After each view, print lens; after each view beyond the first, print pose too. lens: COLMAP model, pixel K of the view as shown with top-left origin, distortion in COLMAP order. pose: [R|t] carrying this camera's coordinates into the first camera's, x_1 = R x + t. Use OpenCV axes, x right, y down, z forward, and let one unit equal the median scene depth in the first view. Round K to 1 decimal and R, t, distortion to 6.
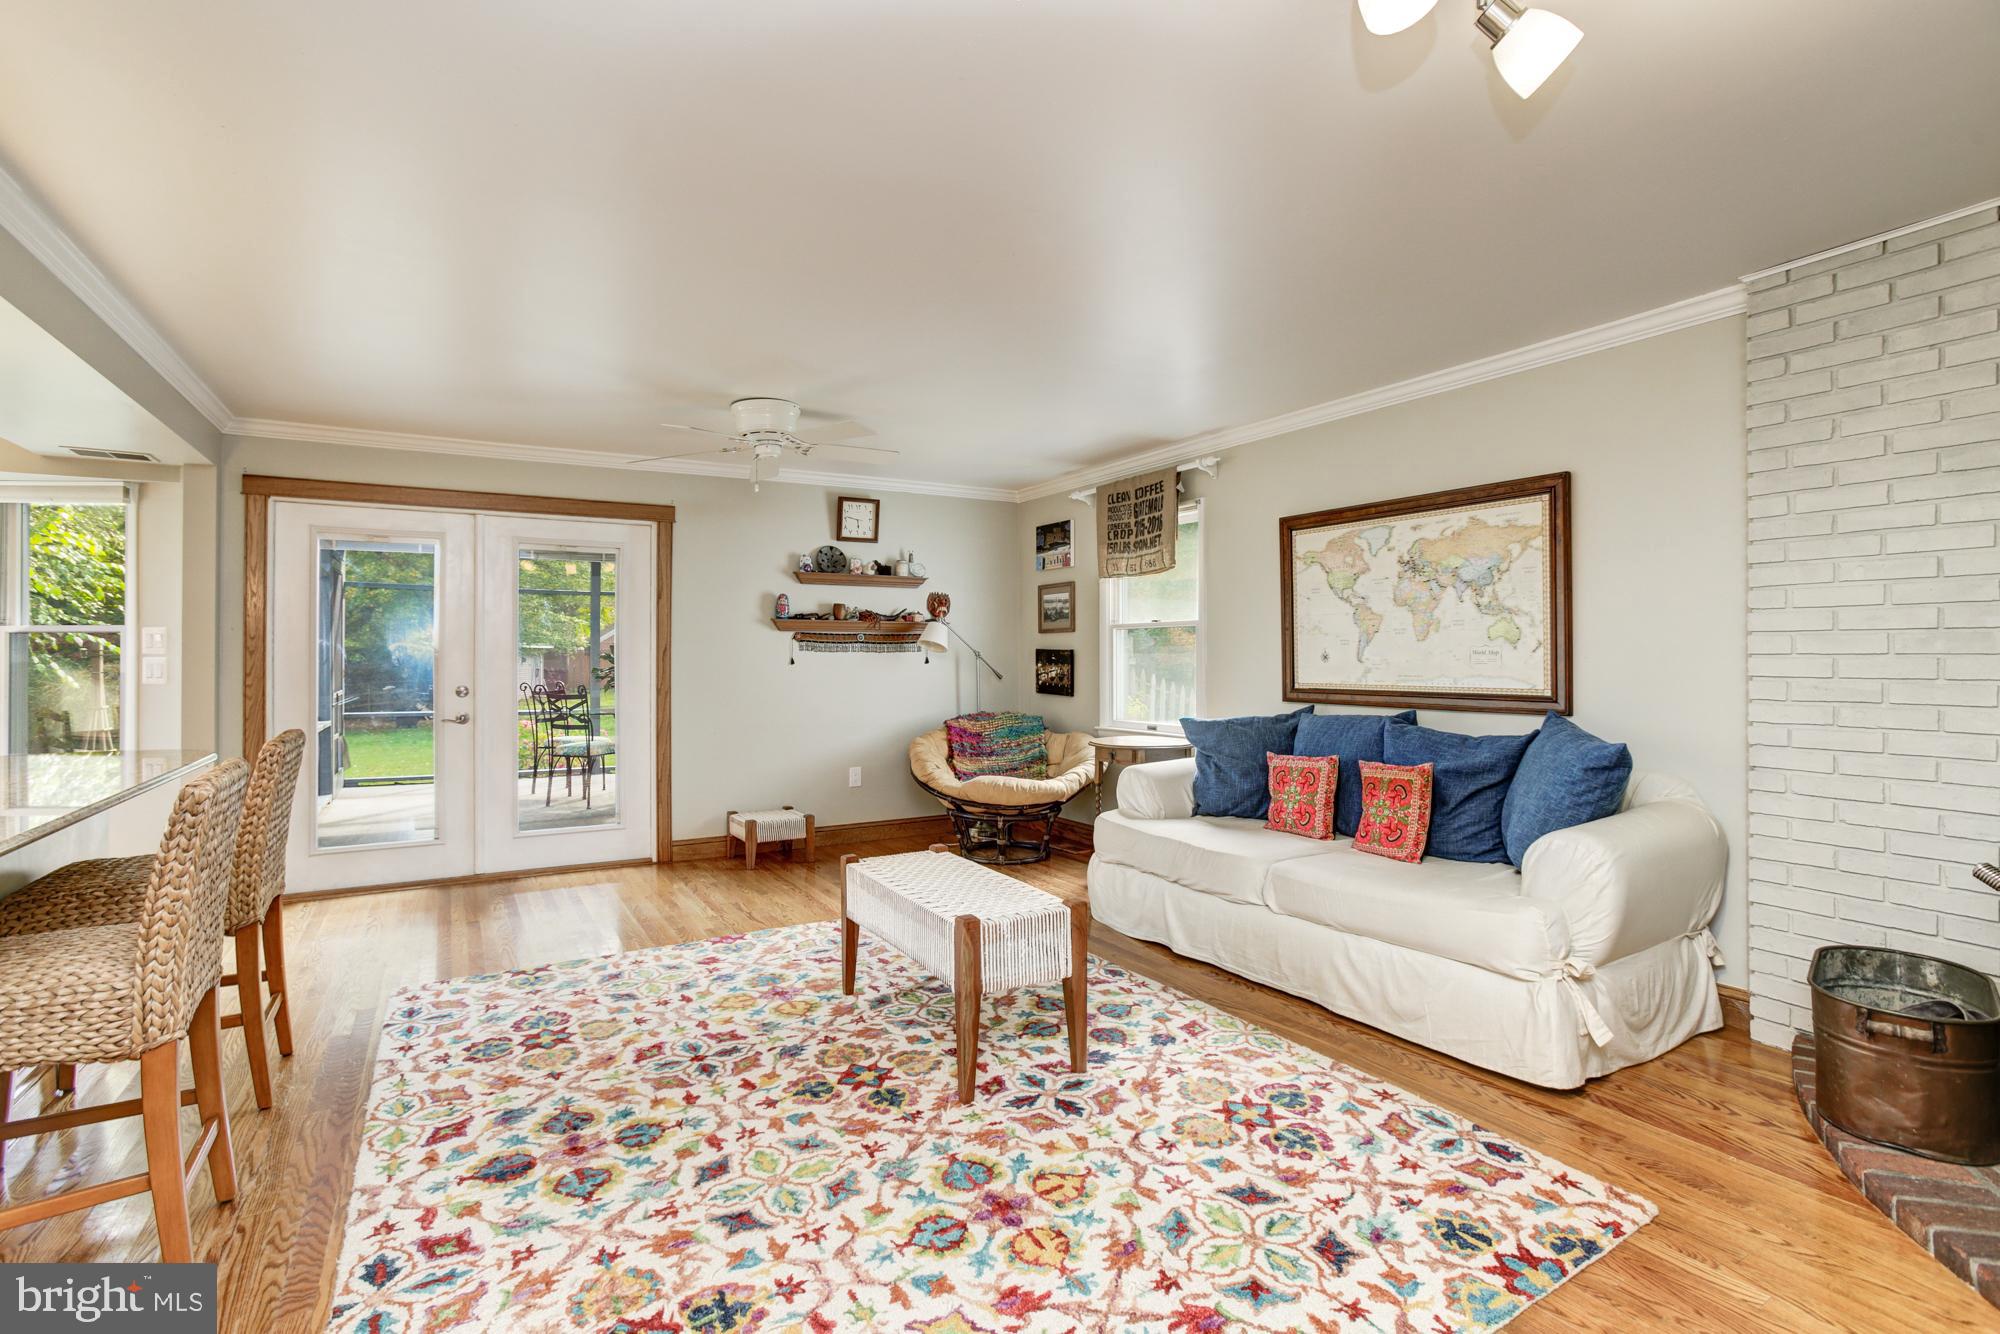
lens RADIAL K [[955.7, 0, 993.9], [0, 955.7, 641.3], [0, 0, 1]] dist [-0.097719, 0.070365]
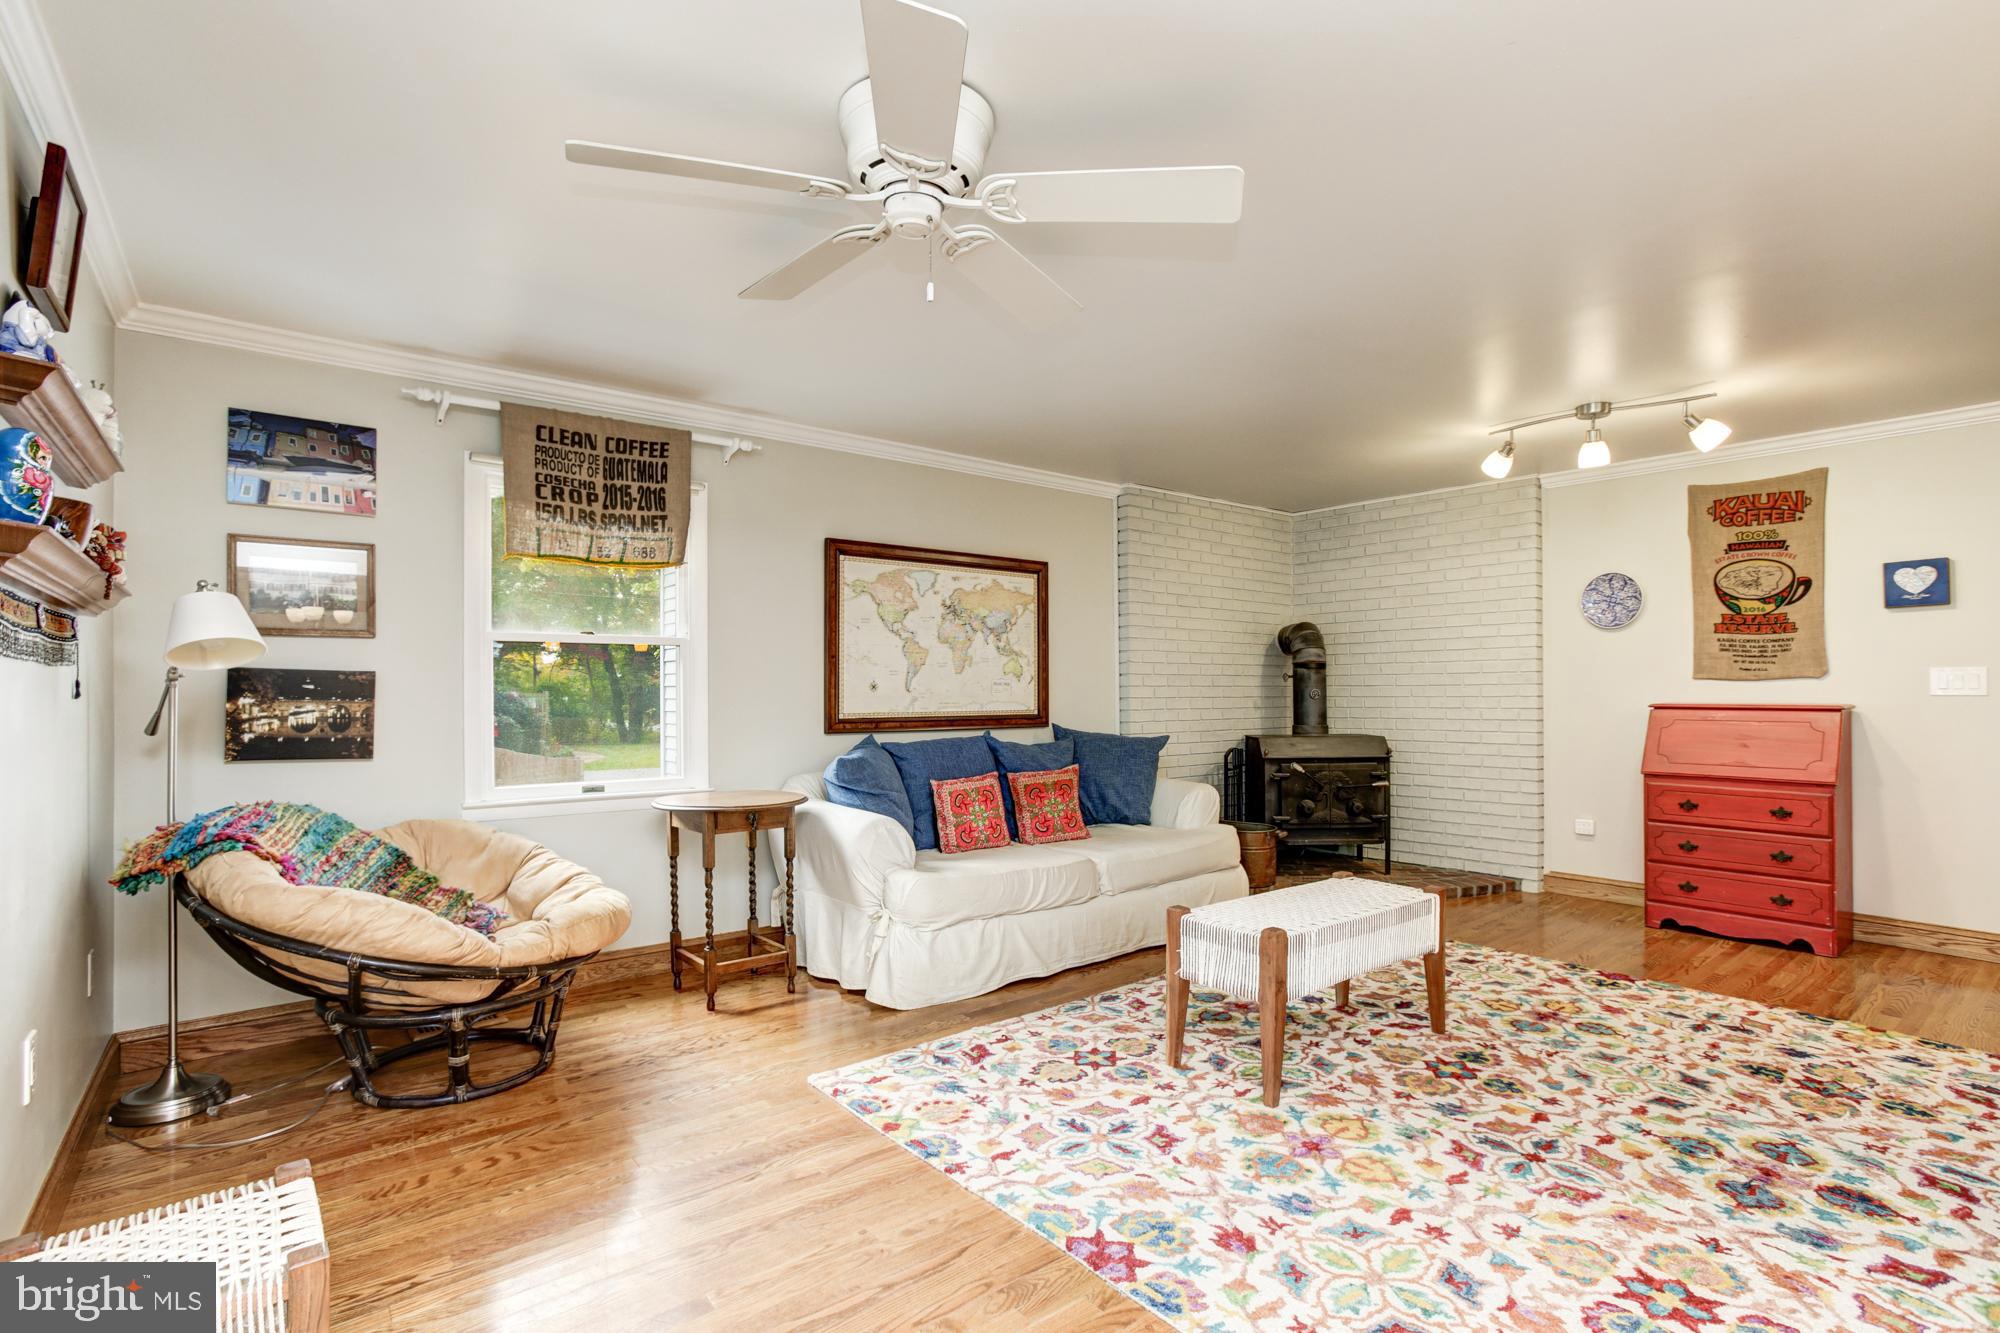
lens RADIAL K [[942.8, 0, 993.3], [0, 942.8, 704.0], [0, 0, 1]] dist [-0.056411, 0.030035]
pose [[-0.145433, -0.009345, 0.989324, -1.052370], [-0.012167, 0.999897, 0.007656, 0.040415], [-0.989293, -0.010924, -0.145531, 1.594413]]
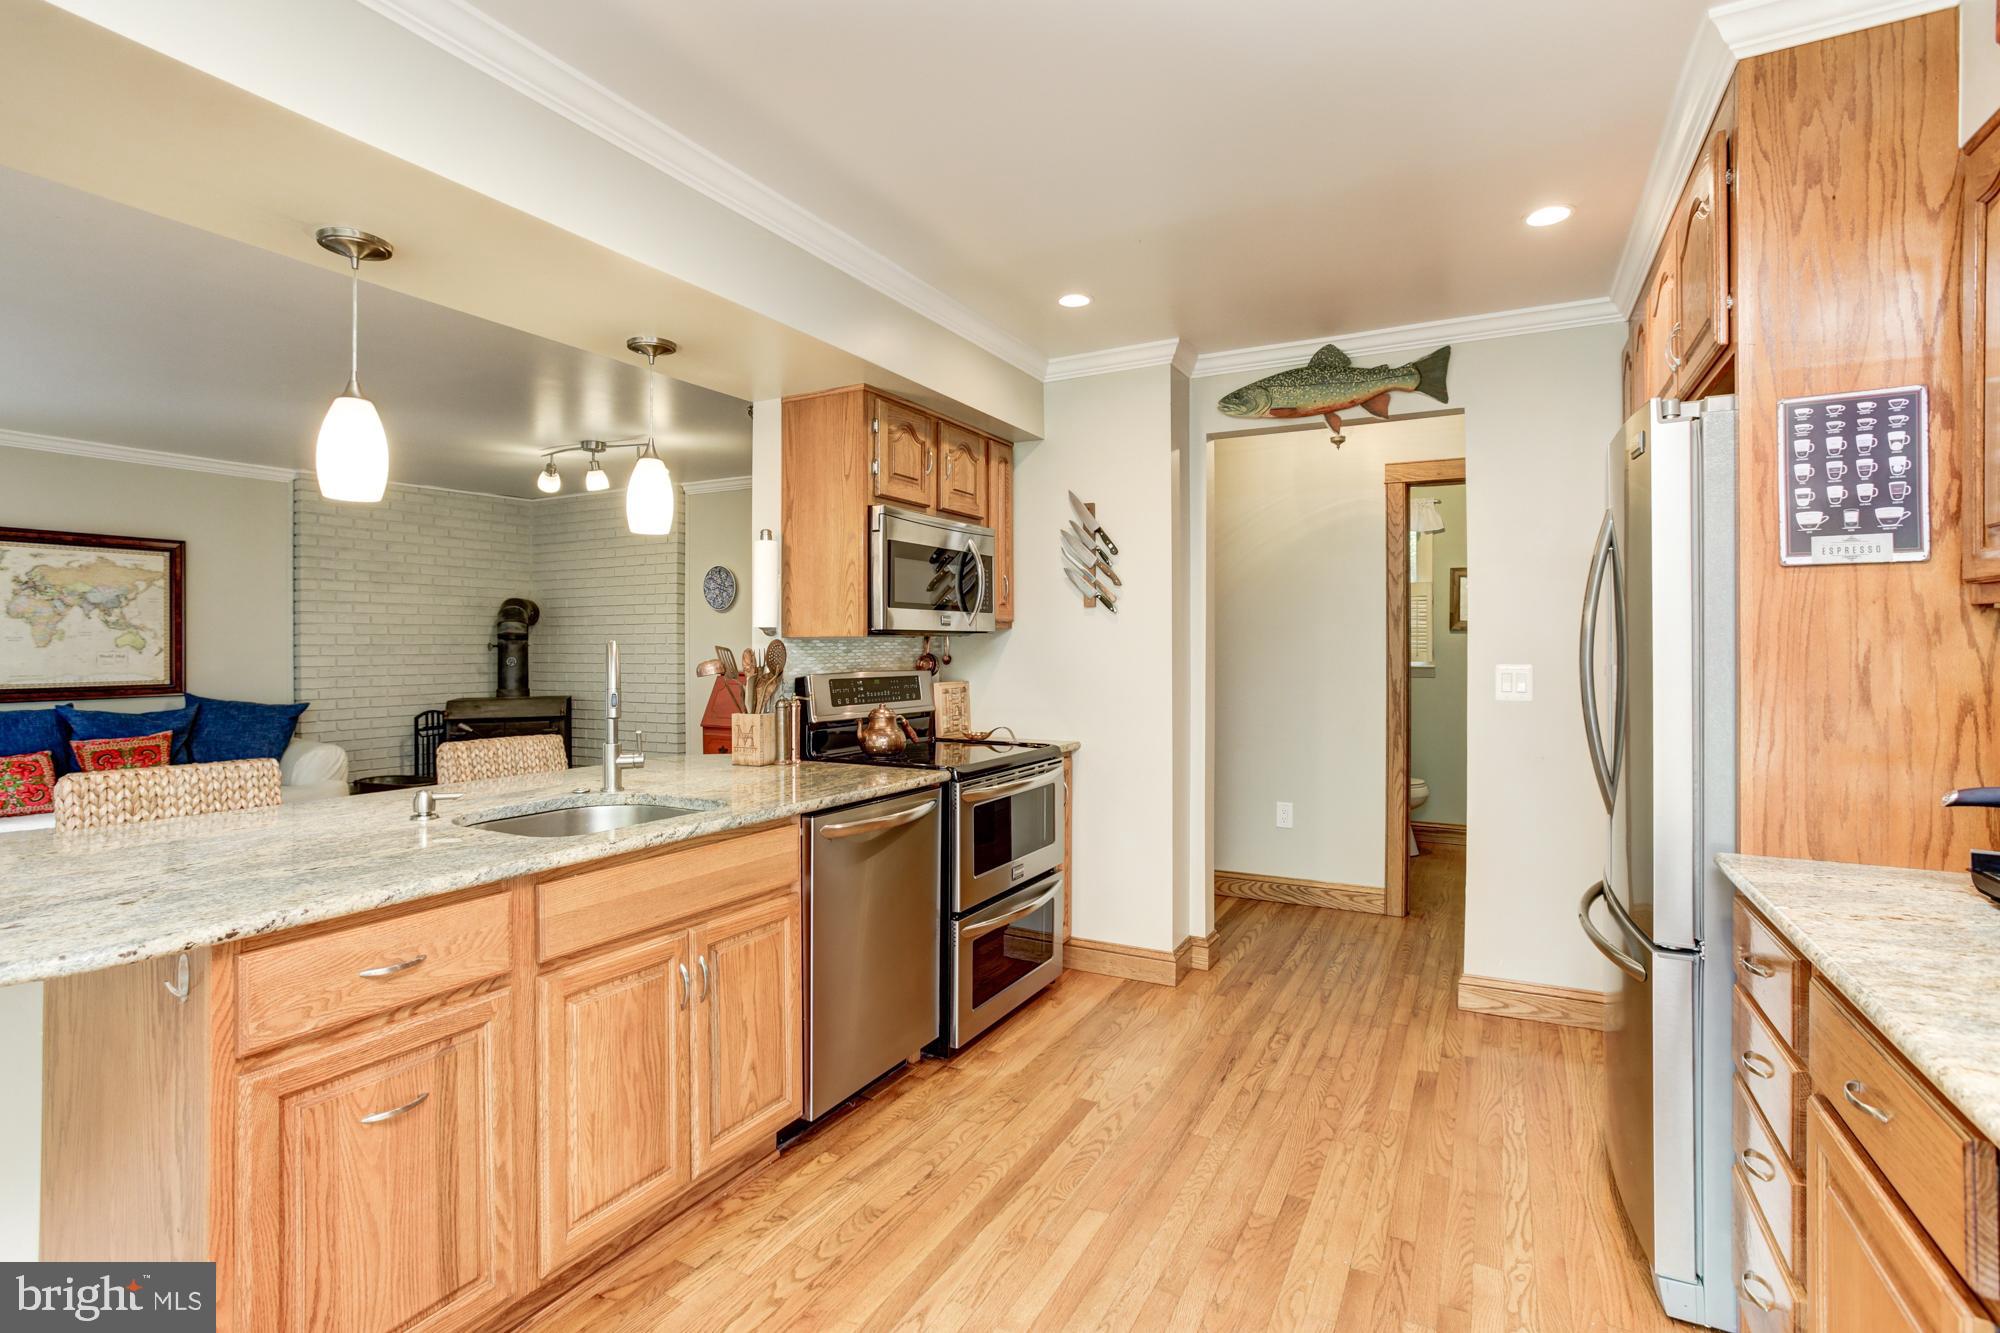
lens RADIAL K [[938.5, 0, 997.0], [0, 938.5, 648.8], [0, 0, 1]] dist [-0.067085, 0.027592]
pose [[-0.530002, -0.001165, 0.847996, -1.737016], [-0.010668, 0.999929, -0.005293, -0.007773], [-0.847930, -0.011851, -0.529976, 0.785870]]
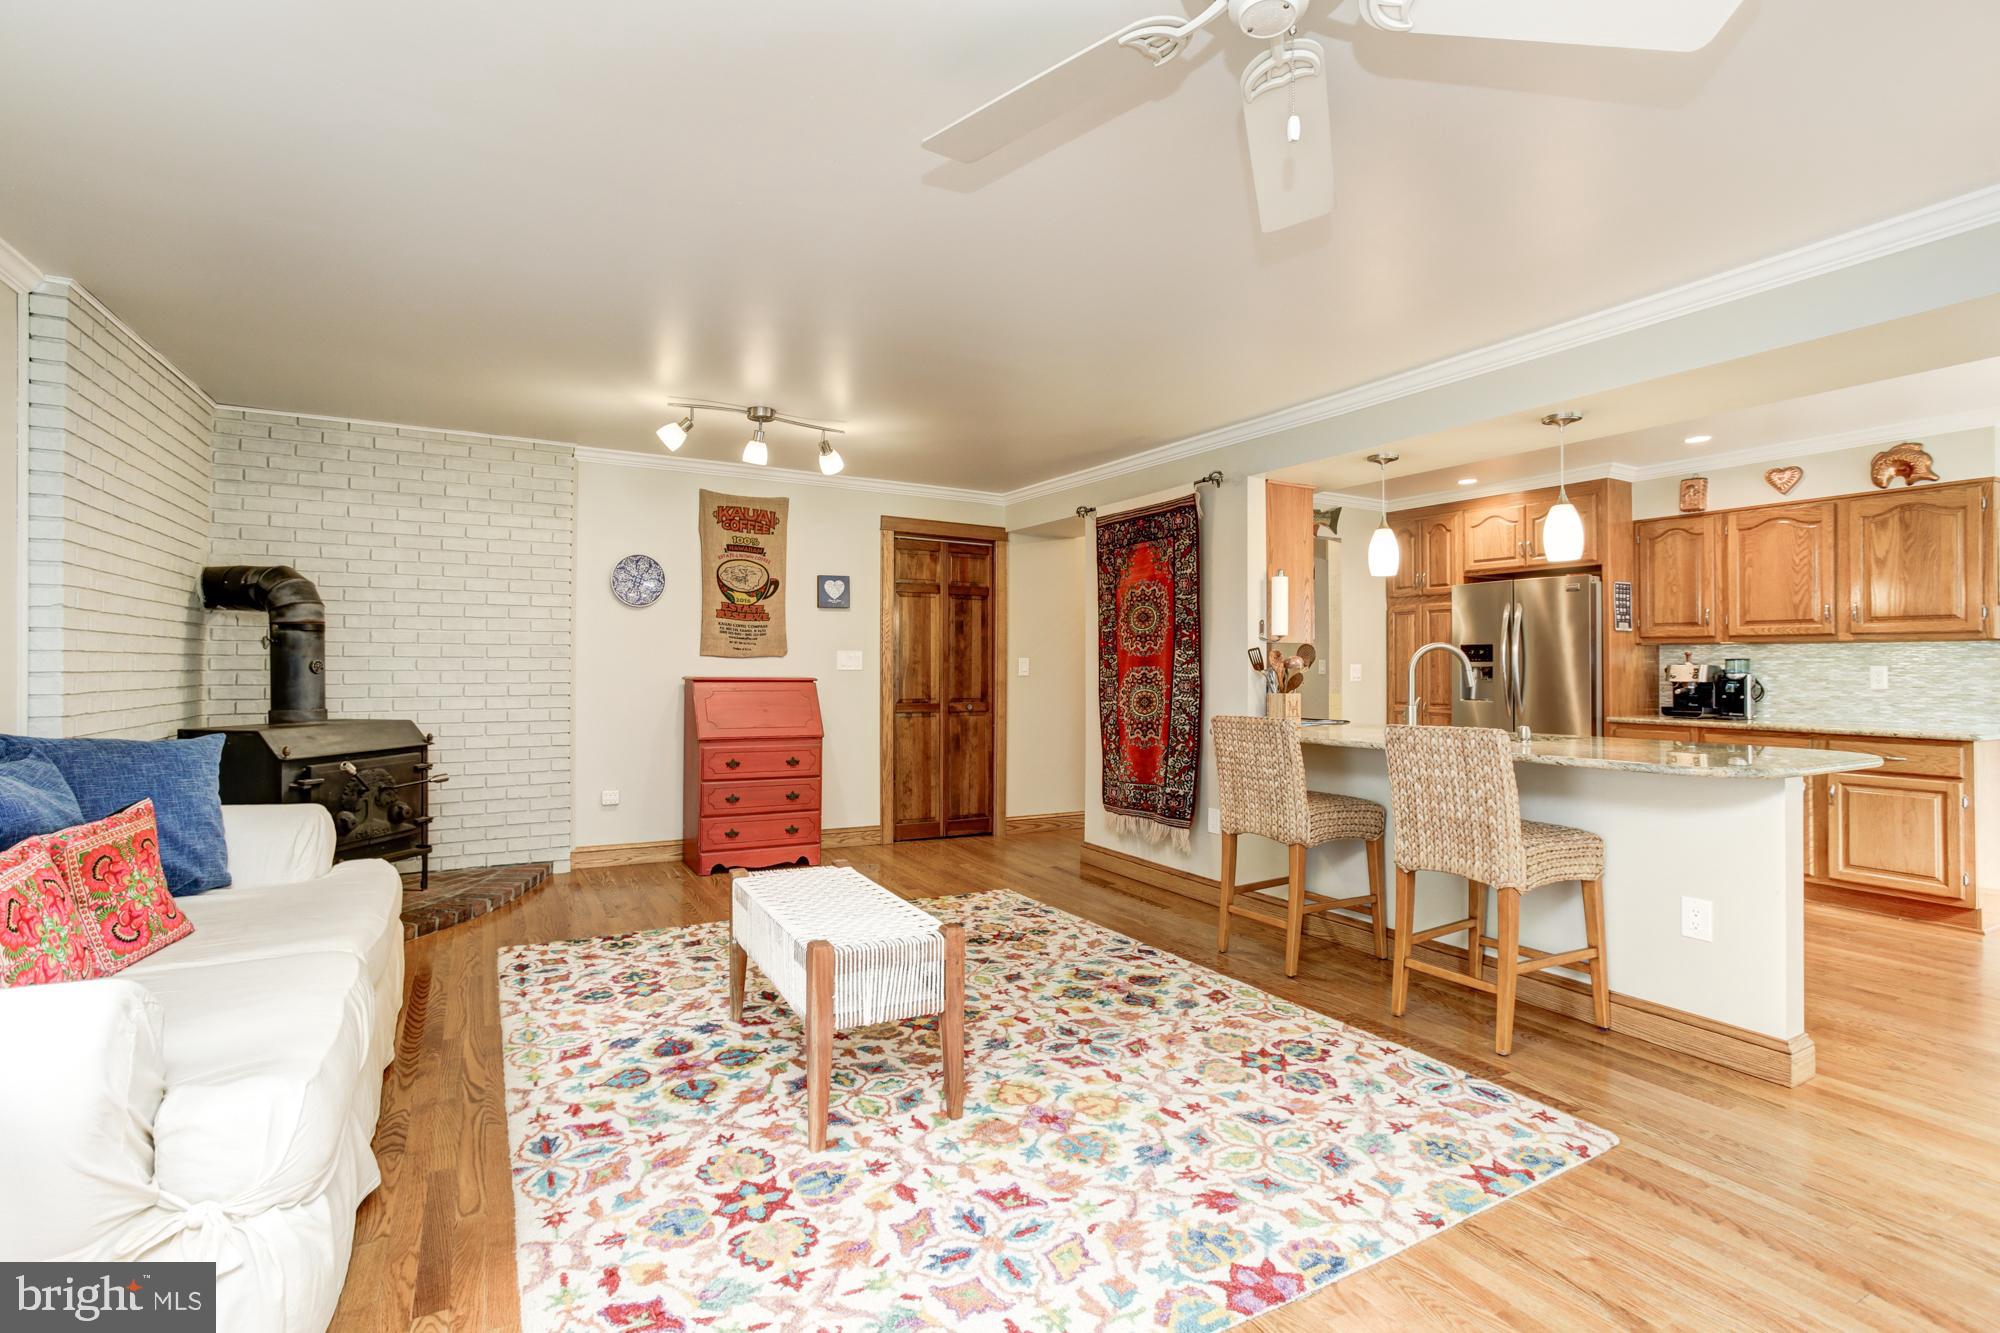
lens RADIAL K [[922.9, 0, 1000.0], [0, 922.9, 666.5], [0, 0, 1]] dist [-0.057630, 0.031421]
pose [[-0.999823, -0.003524, 0.018485, -0.238104], [-0.003833, 0.999853, -0.016727, 0.045142], [-0.018424, -0.016795, -0.999689, 2.020098]]
